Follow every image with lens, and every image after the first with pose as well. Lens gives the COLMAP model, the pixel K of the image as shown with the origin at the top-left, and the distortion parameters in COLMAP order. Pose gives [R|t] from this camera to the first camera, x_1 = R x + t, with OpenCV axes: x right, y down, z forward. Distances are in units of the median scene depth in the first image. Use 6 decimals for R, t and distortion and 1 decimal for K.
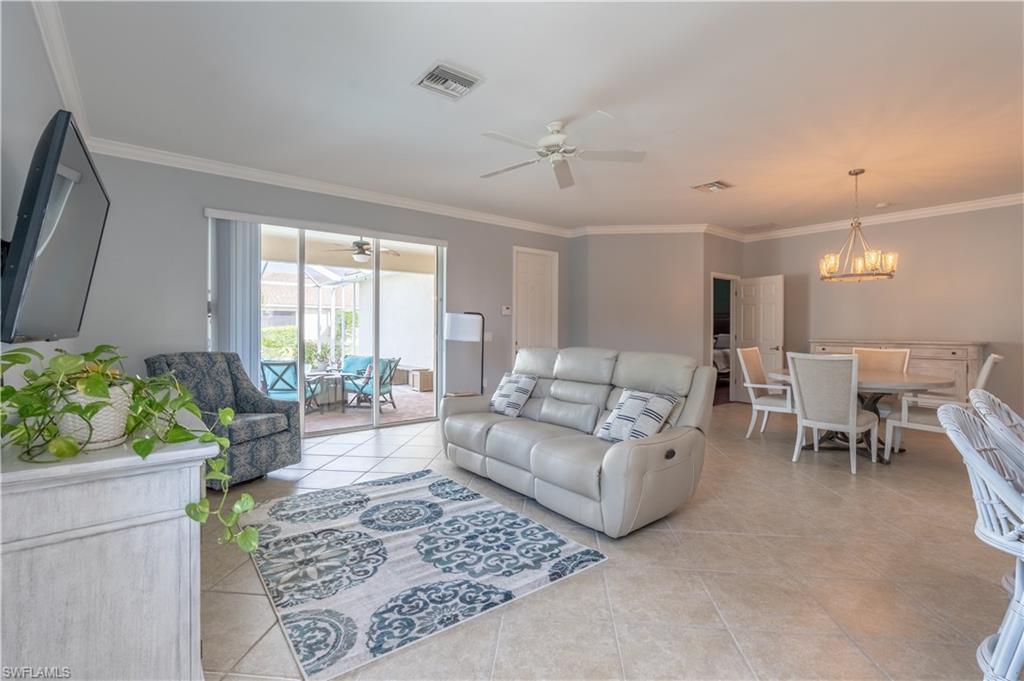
lens RADIAL K [[463.4, 0, 502.2], [0, 463.4, 338.2], [0, 0, 1]] dist [-0.006136, 0.002269]
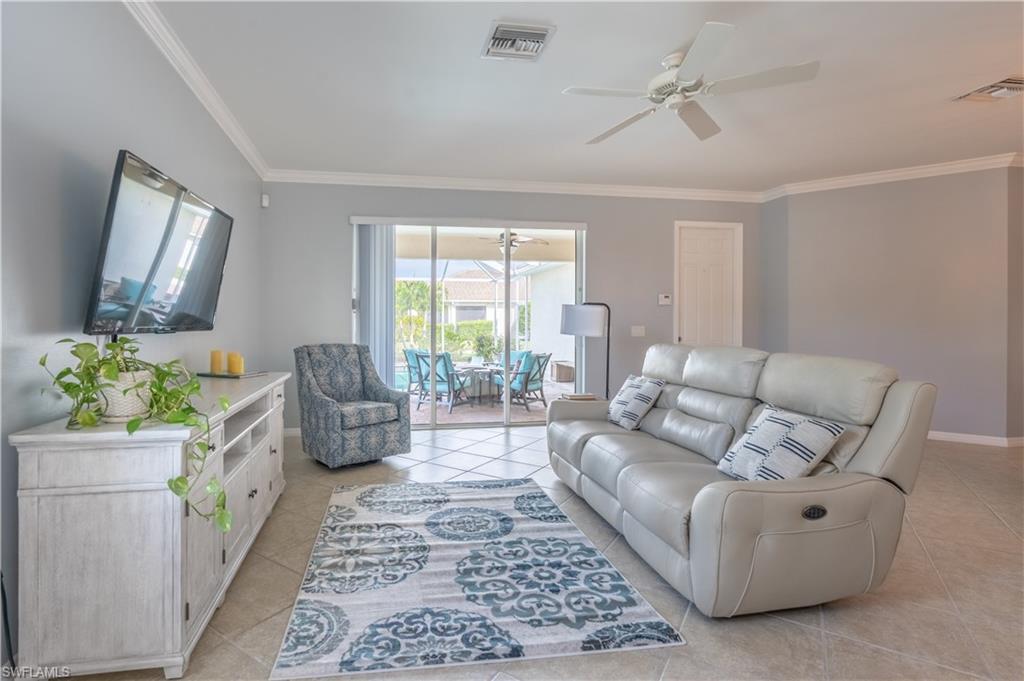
lens RADIAL K [[483.1, 0, 452.5], [0, 483.1, 328.9], [0, 0, 1]] dist [-0.008560, 0.003583]
pose [[0.872574, 0.001733, -0.488479, 0.231474], [-0.005044, 0.999972, -0.005463, -0.001470], [0.488457, 0.007231, 0.872558, 0.146708]]
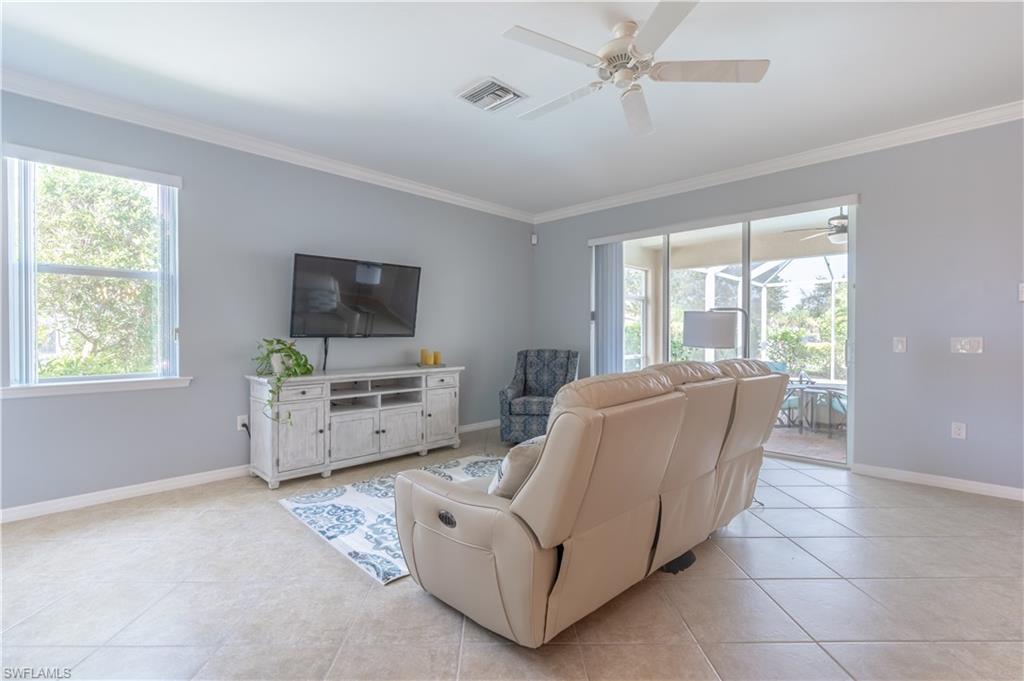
lens RADIAL K [[463.4, 0, 506.7], [0, 463.4, 340.0], [0, 0, 1]] dist [-0.006136, 0.002269]
pose [[0.129331, 0.012646, -0.991521, 0.961830], [-0.018632, 0.999773, 0.010321, -0.013070], [0.991426, 0.017139, 0.129537, 0.929653]]
